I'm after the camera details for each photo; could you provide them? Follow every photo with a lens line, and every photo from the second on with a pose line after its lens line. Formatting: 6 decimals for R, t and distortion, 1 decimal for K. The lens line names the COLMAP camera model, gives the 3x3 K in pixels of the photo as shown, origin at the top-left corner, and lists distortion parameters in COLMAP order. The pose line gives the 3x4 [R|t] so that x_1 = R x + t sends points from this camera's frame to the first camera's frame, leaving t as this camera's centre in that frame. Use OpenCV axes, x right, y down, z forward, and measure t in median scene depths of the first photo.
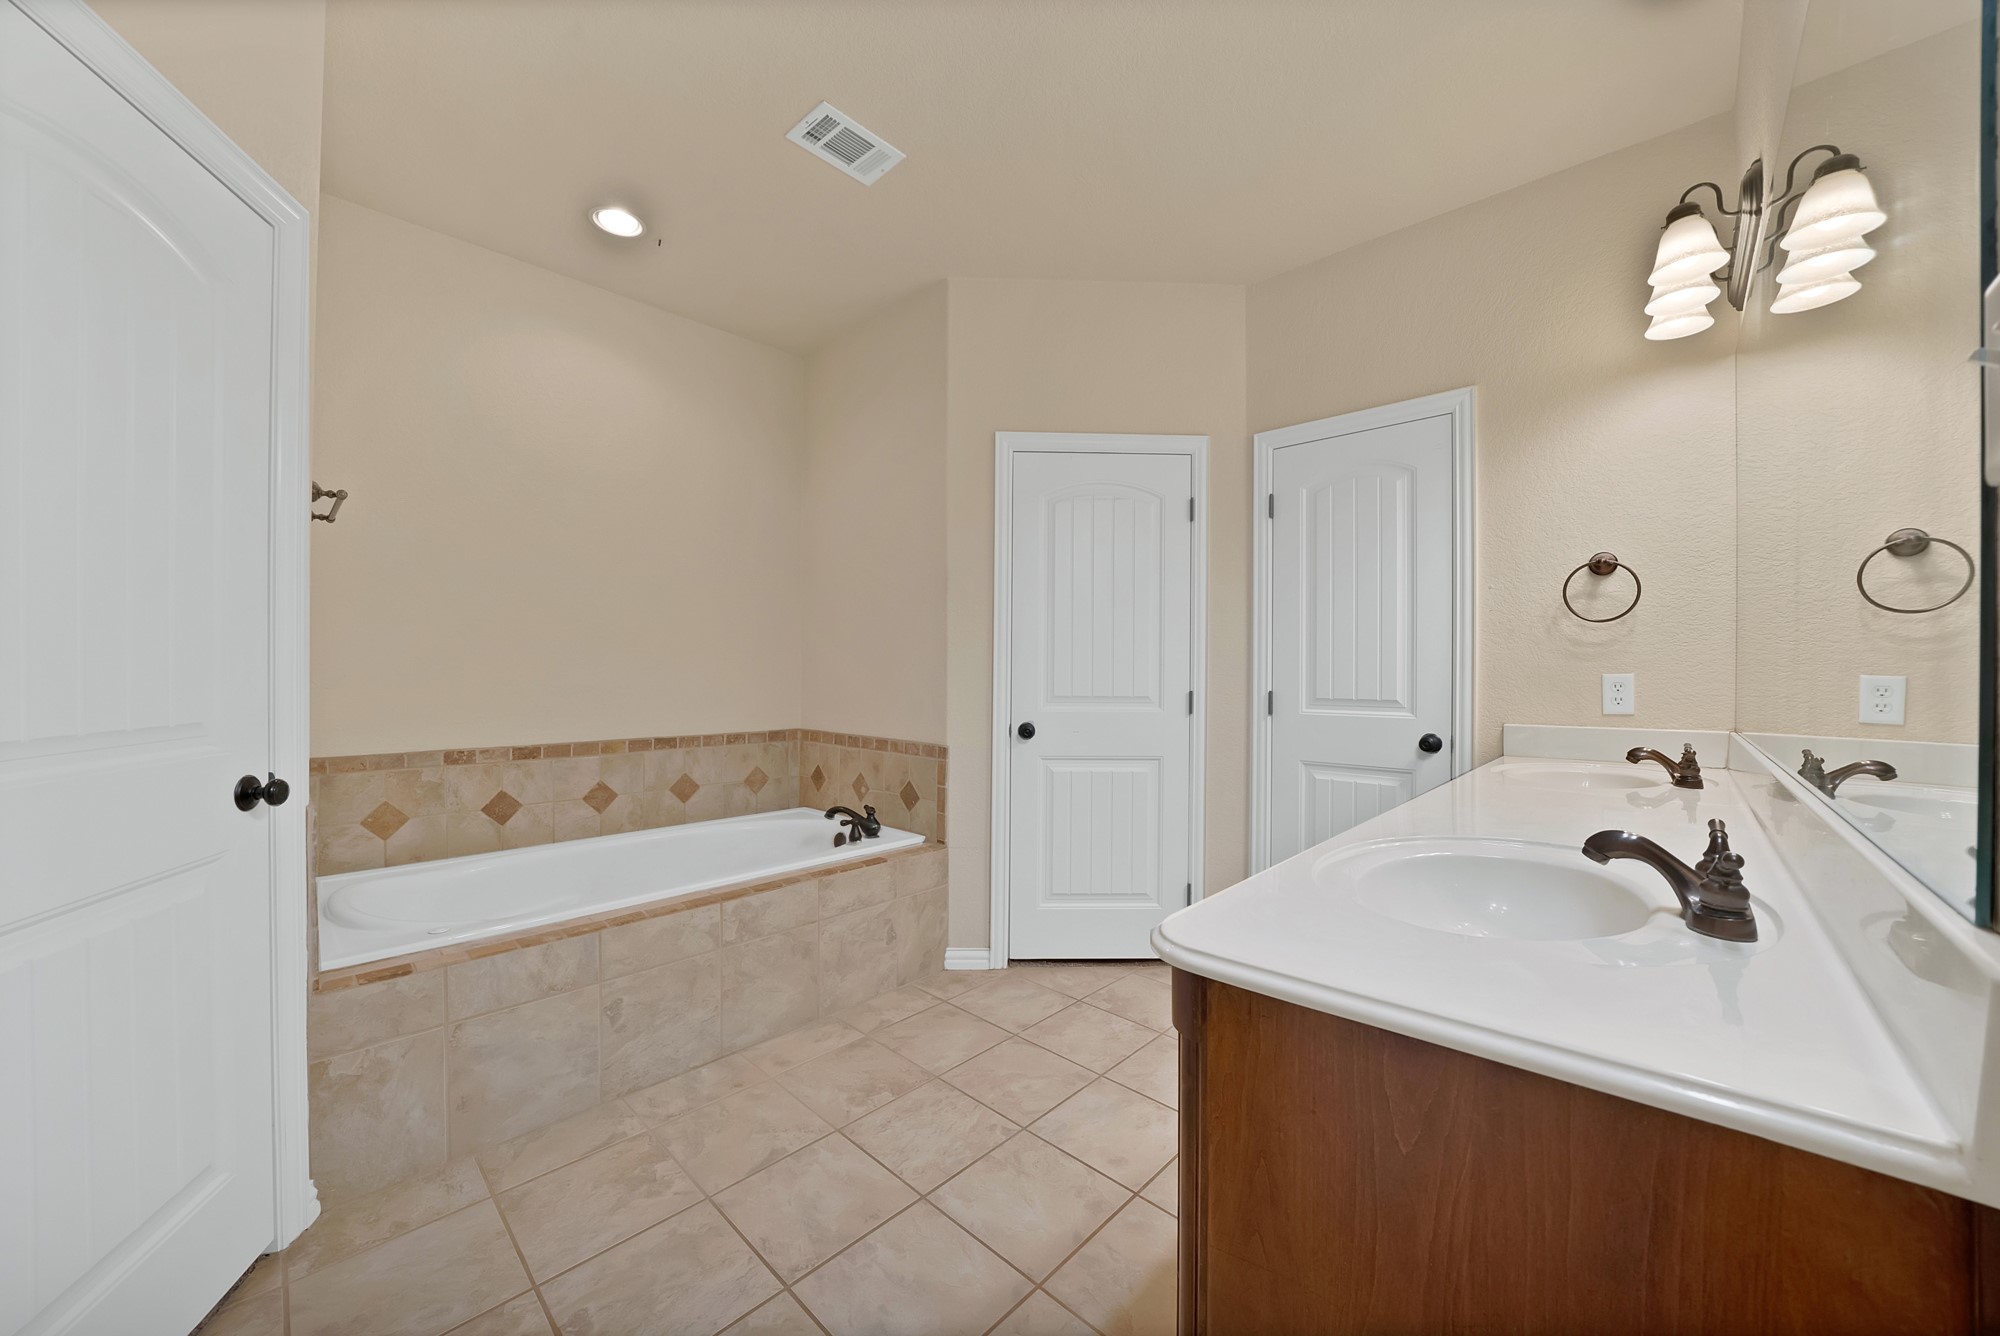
lens RADIAL K [[726.1, 0, 993.8], [0, 726.1, 670.8], [0, 0, 1]] dist [-0.024121, 0.002003]
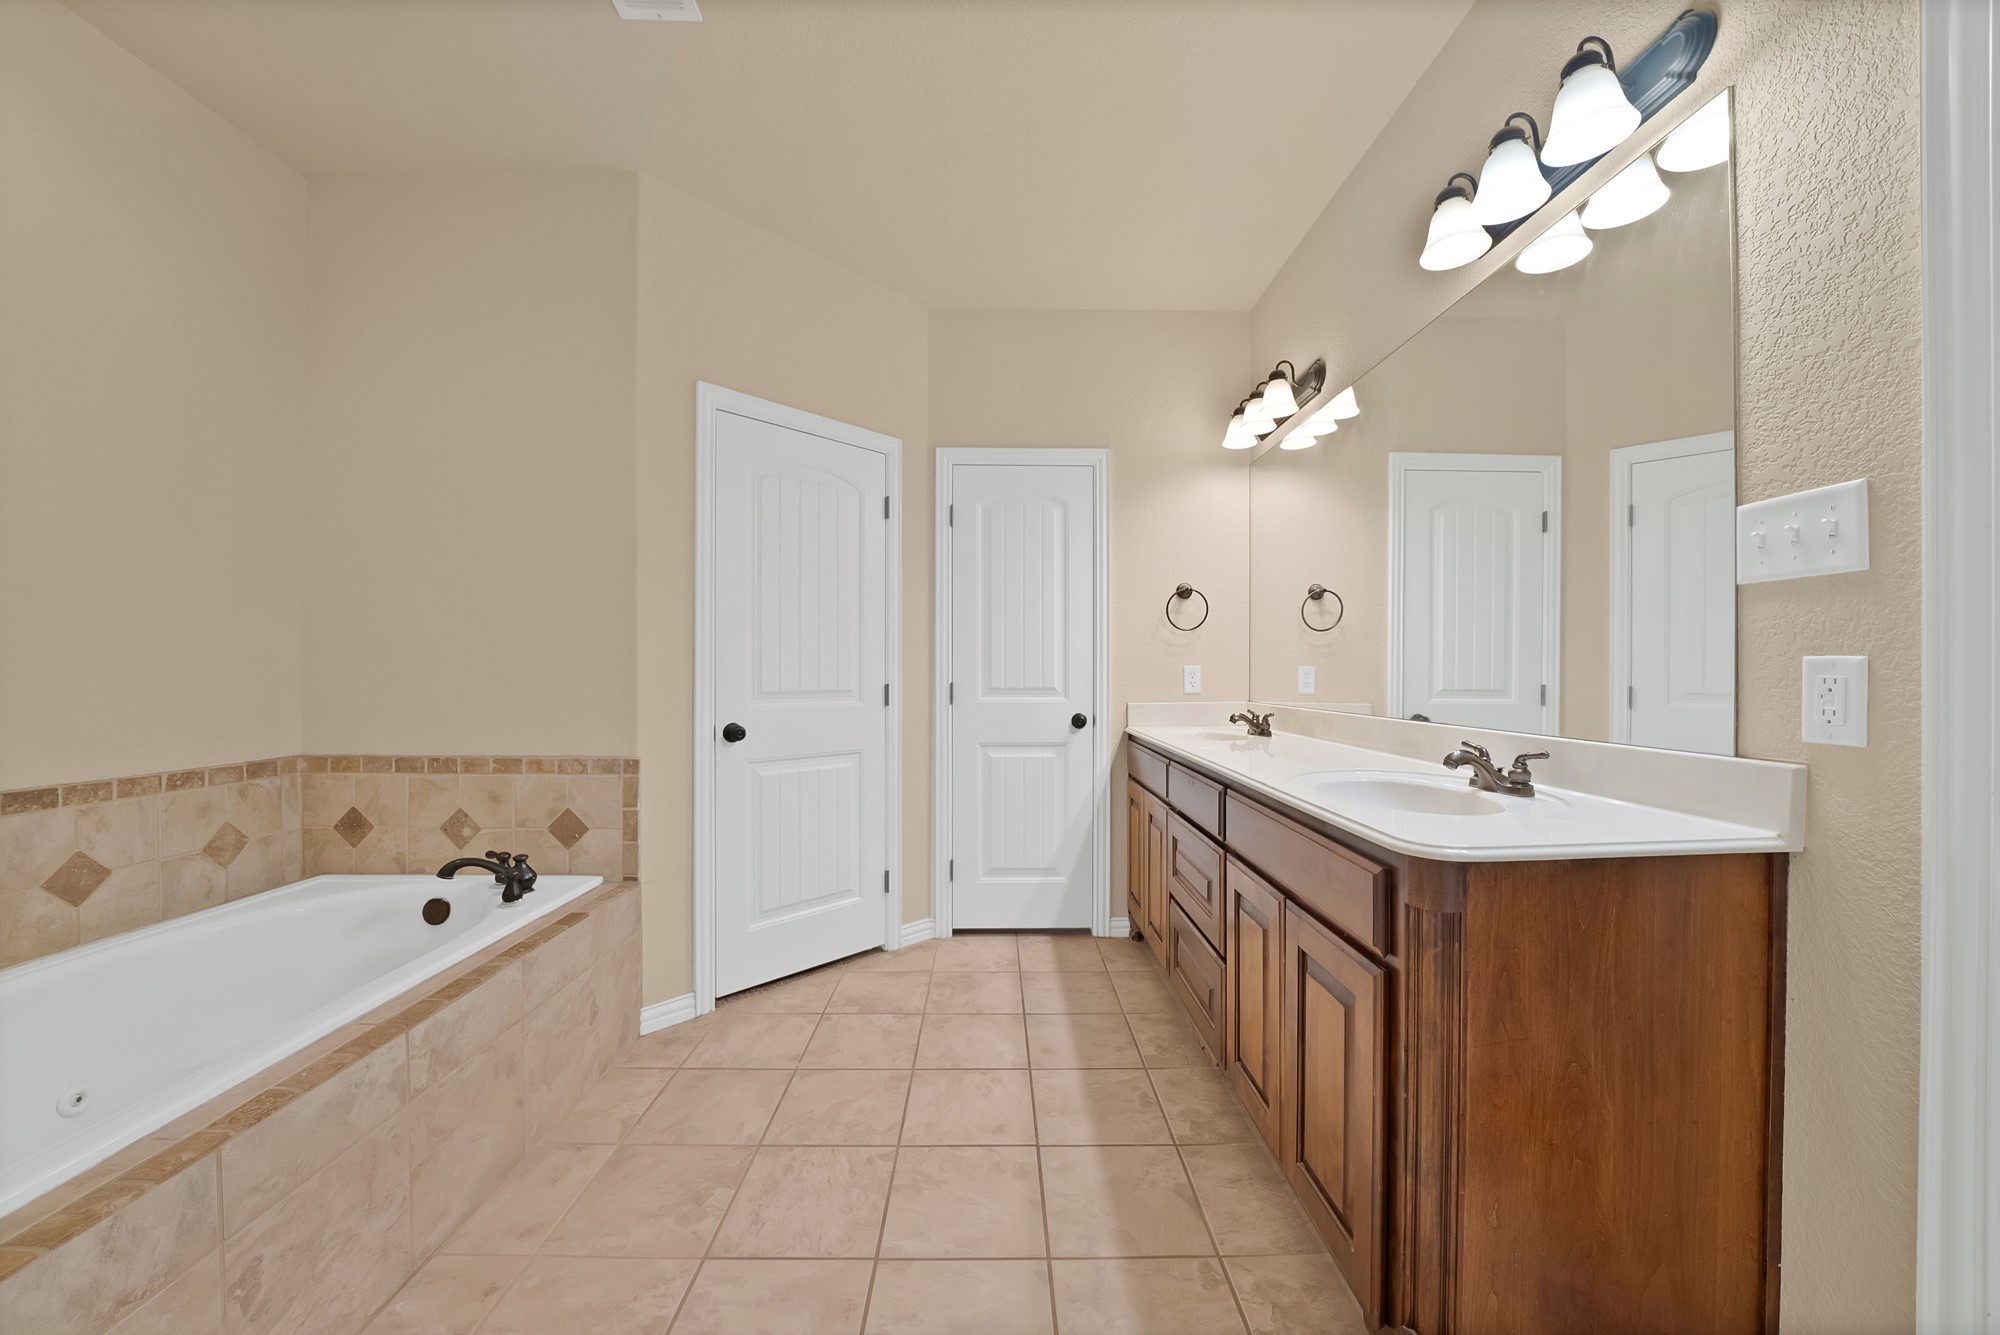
lens RADIAL K [[726.1, 0, 1000.3], [0, 726.1, 672.5], [0, 0, 1]] dist [-0.024121, 0.002003]
pose [[0.709800, -0.005867, 0.704378, -0.367408], [0.001845, 0.999977, 0.006470, 0.005931], [-0.704400, -0.003293, 0.709795, 0.166735]]
